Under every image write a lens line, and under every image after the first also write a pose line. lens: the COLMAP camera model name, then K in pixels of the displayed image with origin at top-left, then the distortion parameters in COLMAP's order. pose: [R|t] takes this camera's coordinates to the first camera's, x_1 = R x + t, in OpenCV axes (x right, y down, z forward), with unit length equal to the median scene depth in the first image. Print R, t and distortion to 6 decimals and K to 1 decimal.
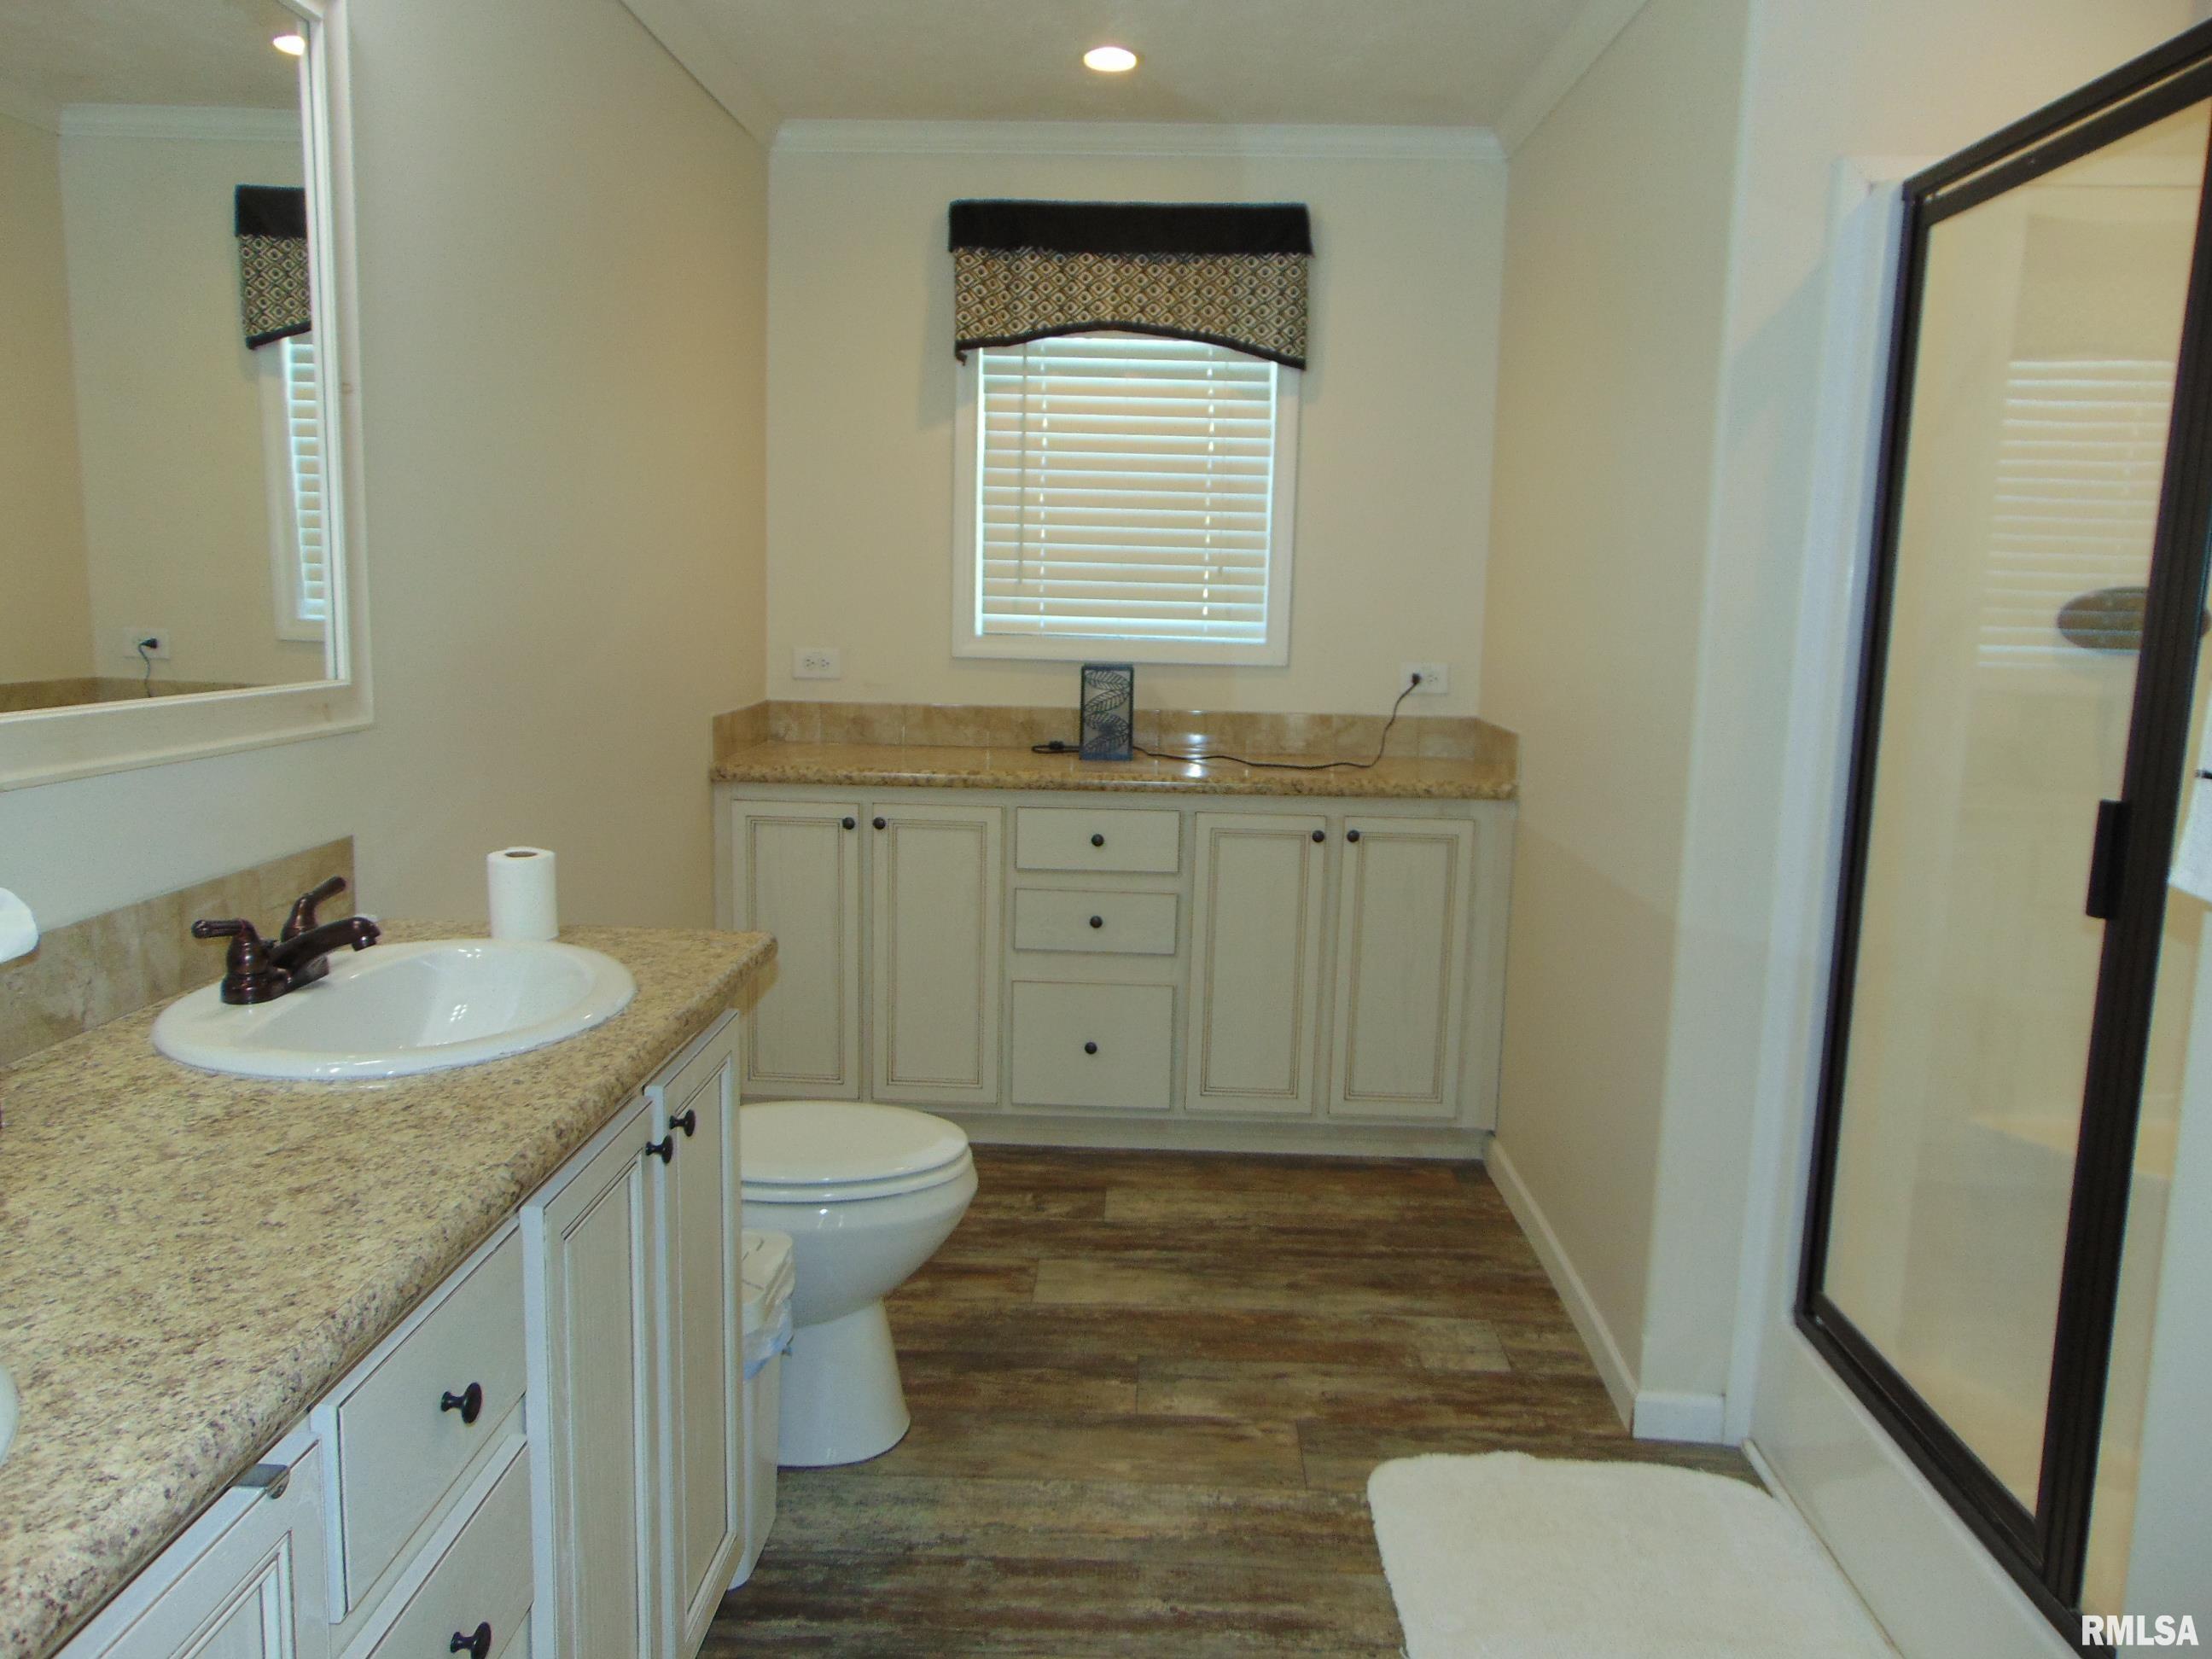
lens RADIAL K [[1651.0, 0, 1104.4], [0, 1651.0, 829.9], [0, 0, 1]] dist [0.026719, -0.001197]
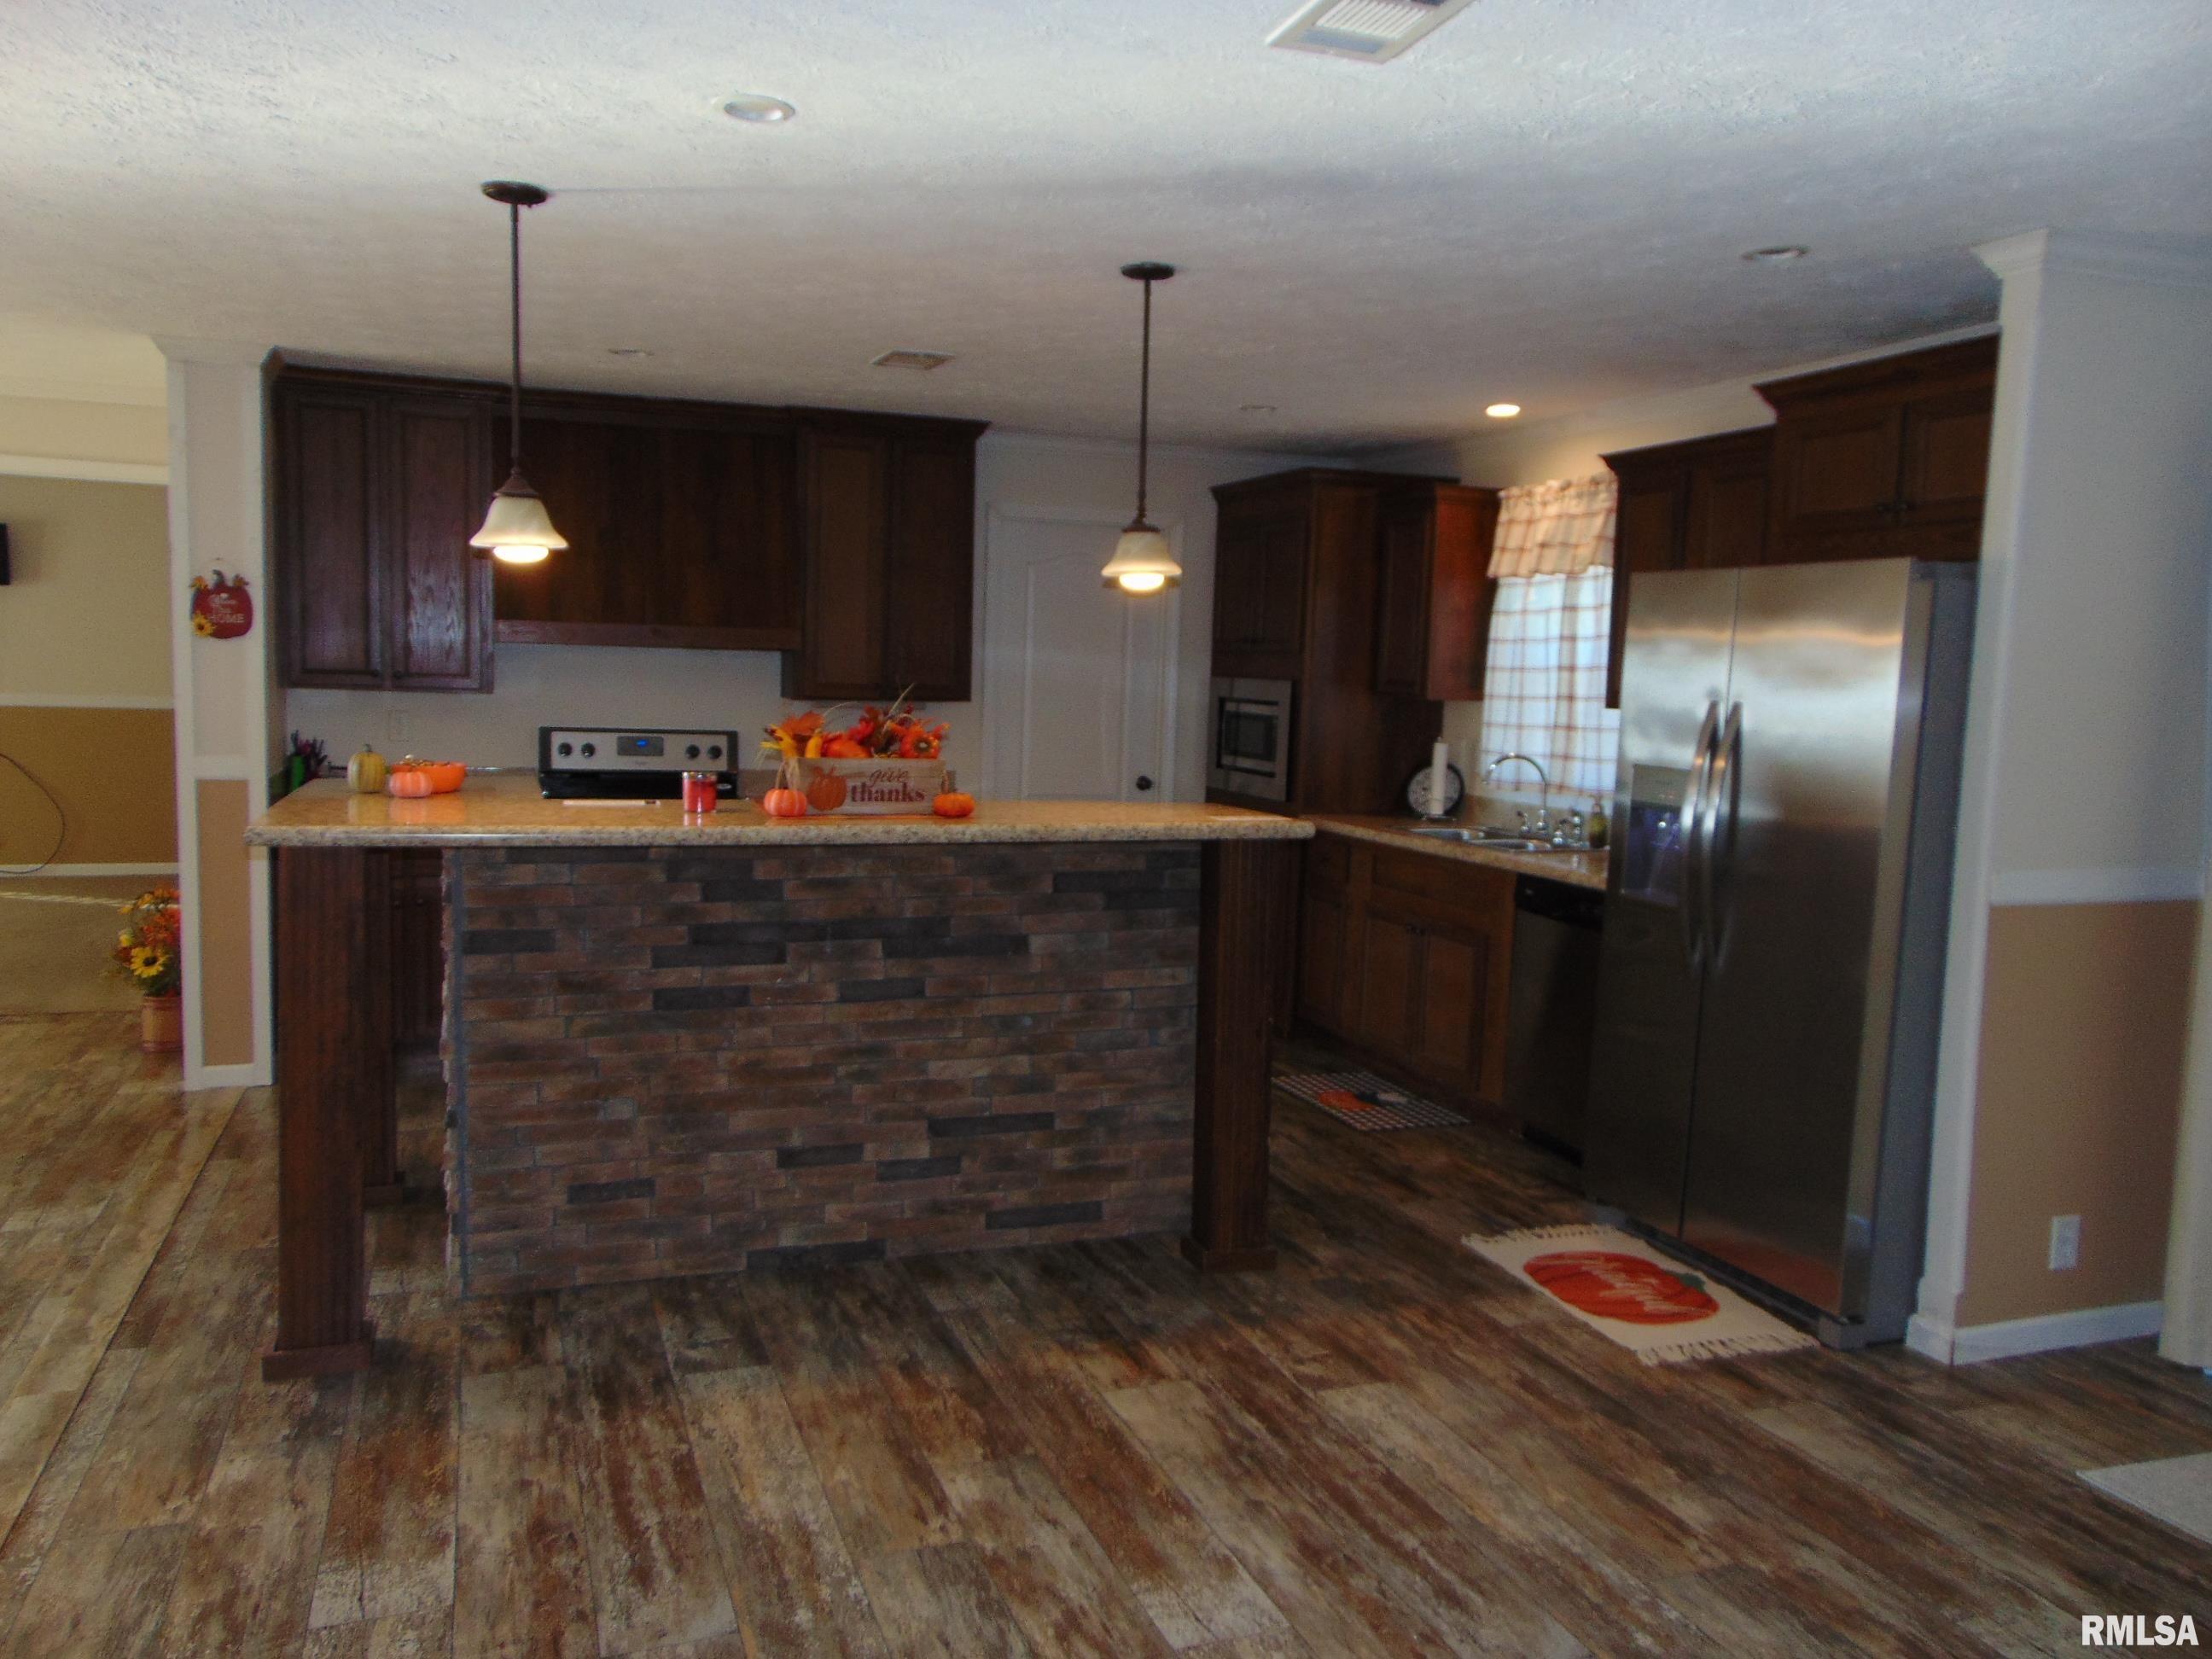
lens RADIAL K [[1651.0, 0, 1101.3], [0, 1651.0, 830.5], [0, 0, 1]] dist [0.026719, -0.001197]
pose [[0.377775, 0.083676, -0.922109, 0.986487], [-0.156640, 0.987329, 0.025421, -0.115016], [0.912551, 0.134836, 0.386095, 0.559357]]
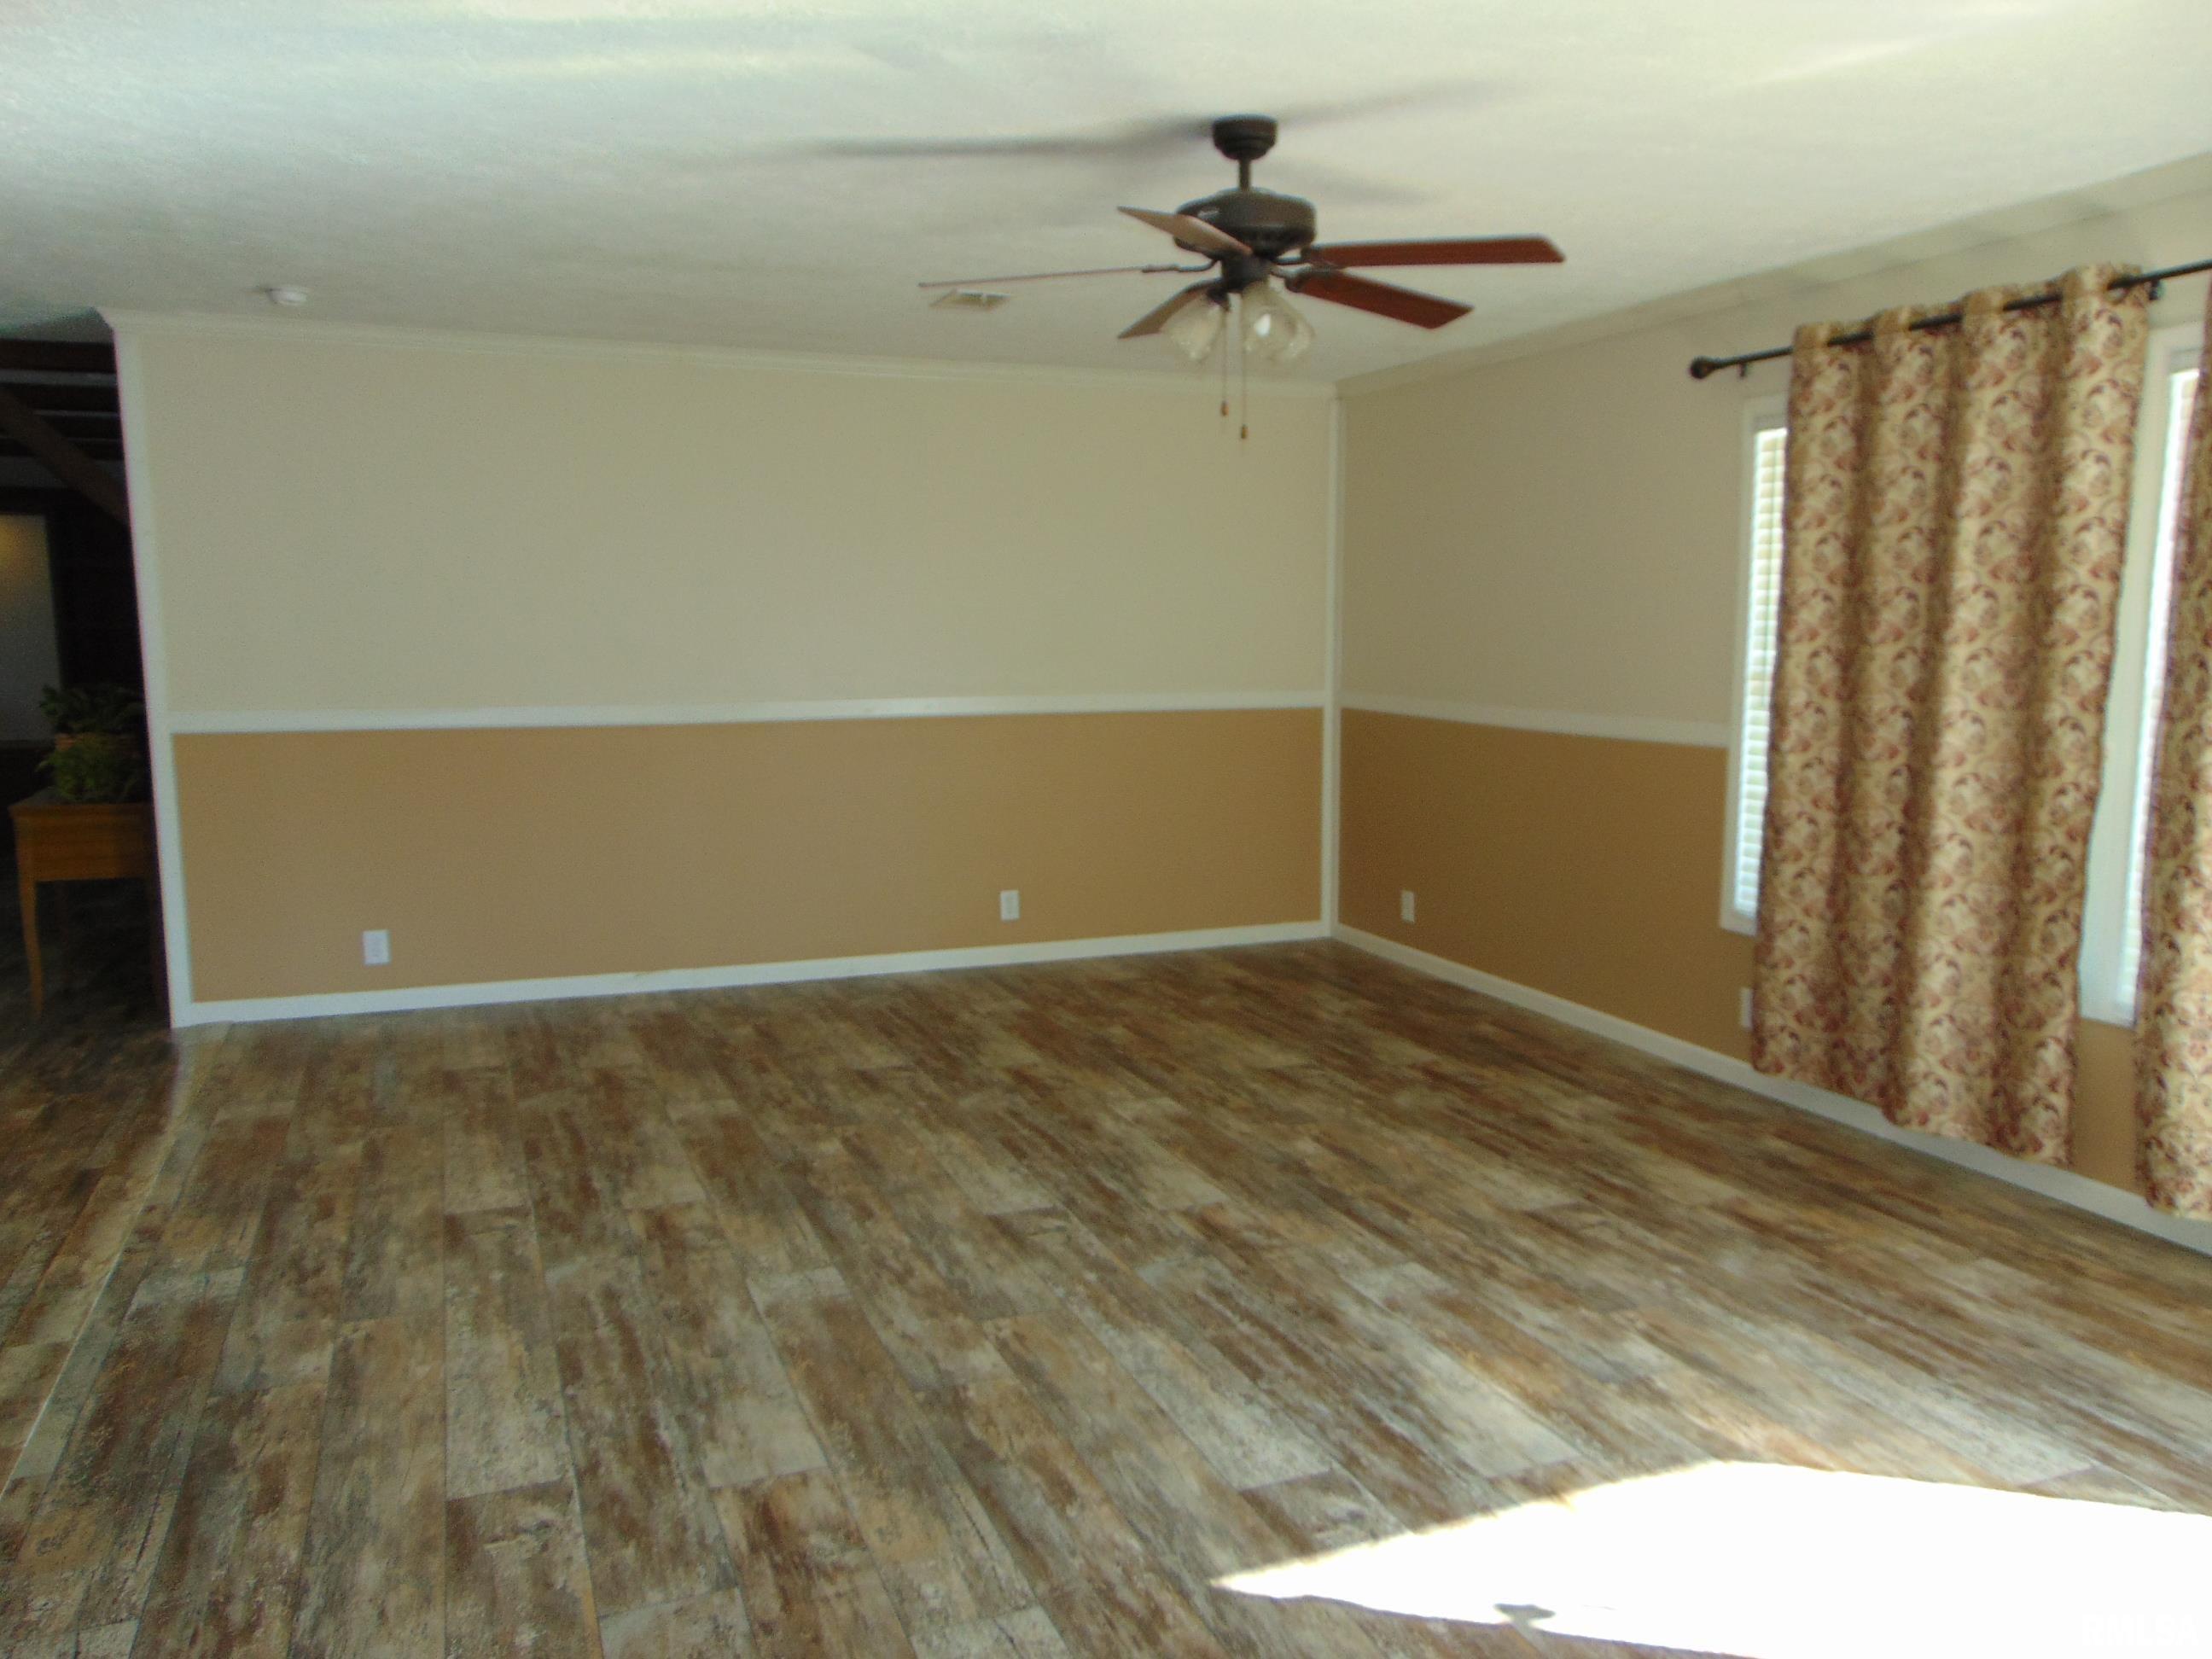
lens RADIAL K [[1651.0, 0, 1103.5], [0, 1651.0, 832.6], [0, 0, 1]] dist [0.026719, -0.001197]
pose [[-0.396772, -0.147128, 0.906049, -0.936098], [0.122546, 0.969744, 0.211136, -0.243008], [-0.909700, 0.194805, -0.366737, 1.195348]]
